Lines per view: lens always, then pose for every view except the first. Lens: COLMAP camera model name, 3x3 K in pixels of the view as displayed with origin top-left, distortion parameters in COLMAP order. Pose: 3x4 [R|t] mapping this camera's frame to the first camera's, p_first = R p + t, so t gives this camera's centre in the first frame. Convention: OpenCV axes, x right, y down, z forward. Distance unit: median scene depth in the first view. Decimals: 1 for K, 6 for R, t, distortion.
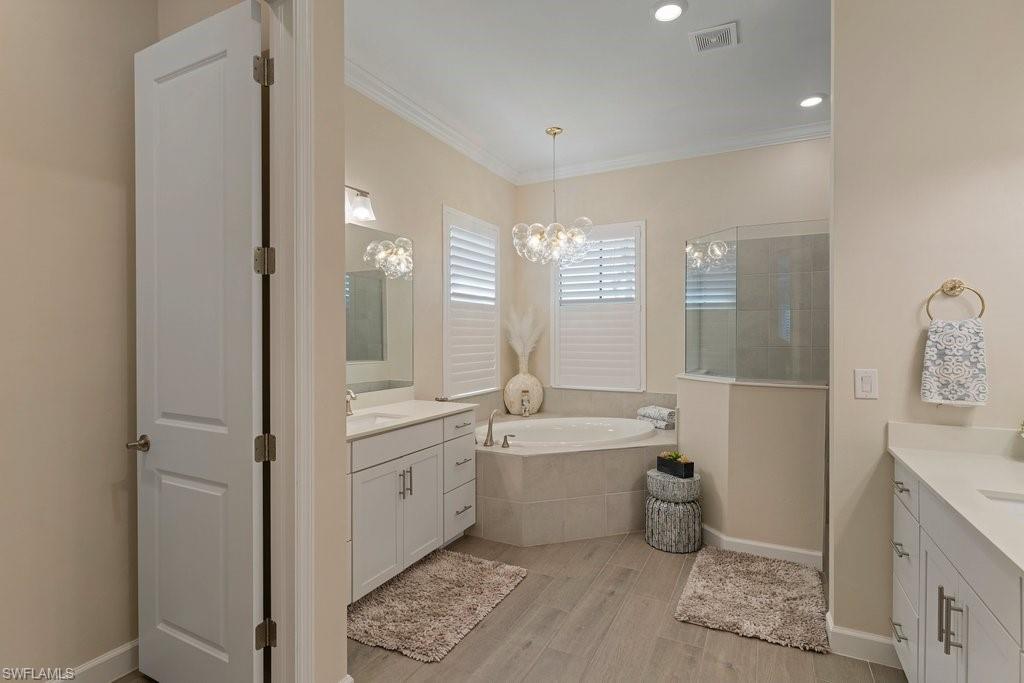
lens RADIAL K [[488.1, 0, 512.4], [0, 488.1, 339.7], [0, 0, 1]] dist [-0.000896, 0.000338]
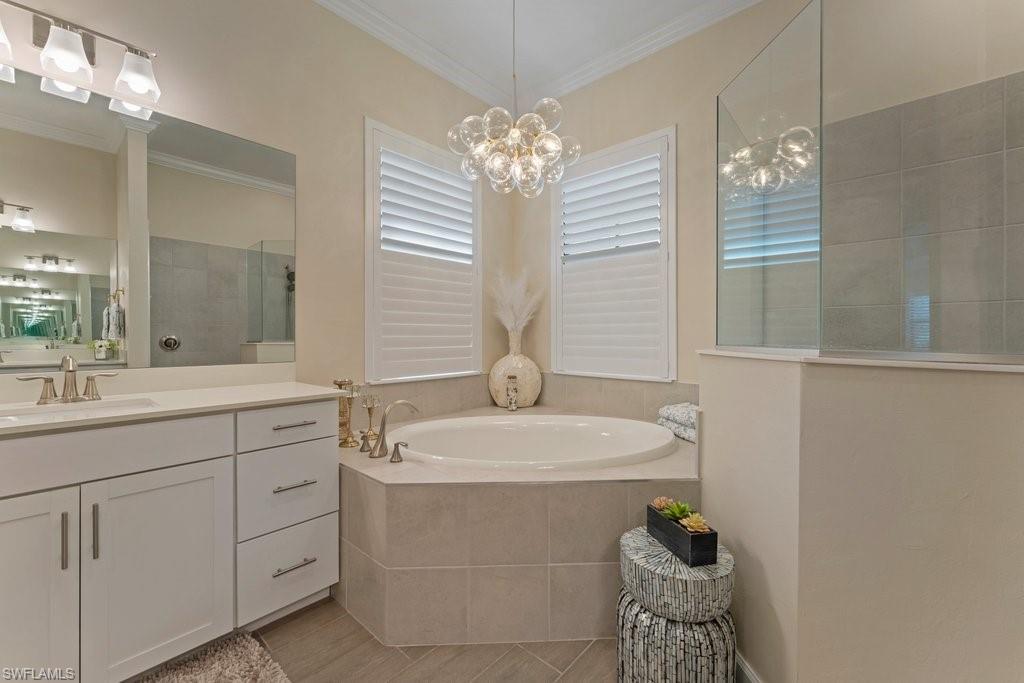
lens RADIAL K [[413.4, 0, 512.4], [0, 413.4, 335.3], [0, 0, 1]] dist [-0.001364, 0.000111]
pose [[0.969384, 0.000114, -0.245548, 0.253009], [-0.001537, 0.999983, -0.005603, 0.061033], [0.245543, 0.005809, 0.969368, 0.516560]]
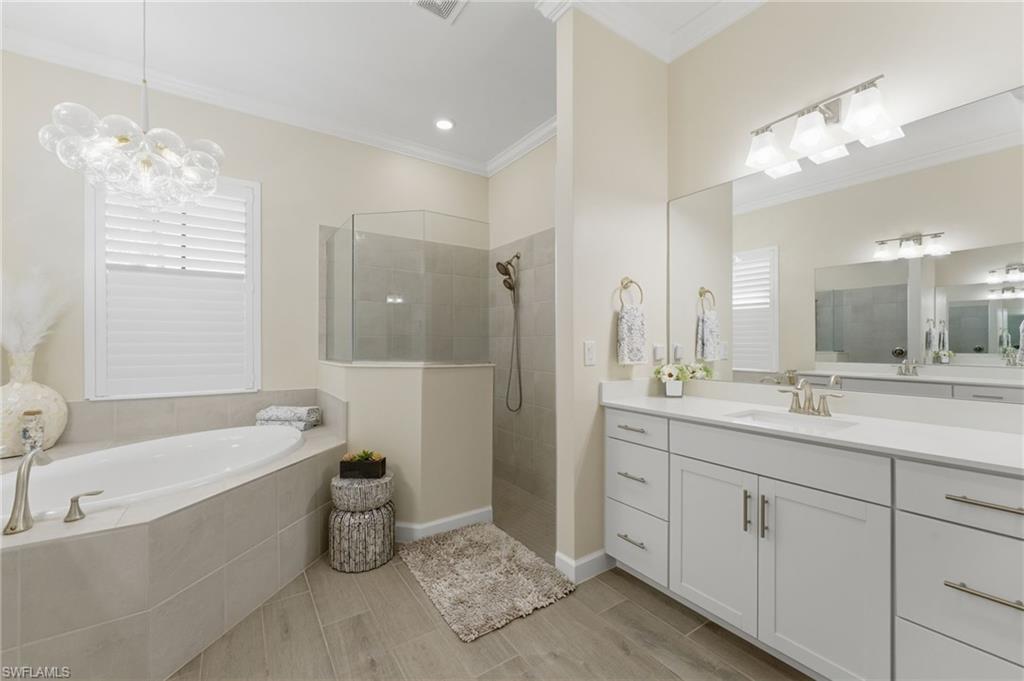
lens RADIAL K [[407.5, 0, 506.2], [0, 407.5, 340.1], [0, 0, 1]] dist [-0.000326, 0.000153]
pose [[0.485824, 0.005864, 0.874037, -0.165362], [0.003698, 0.999955, -0.008764, 0.037493], [-0.874049, 0.007490, 0.485780, 0.393151]]
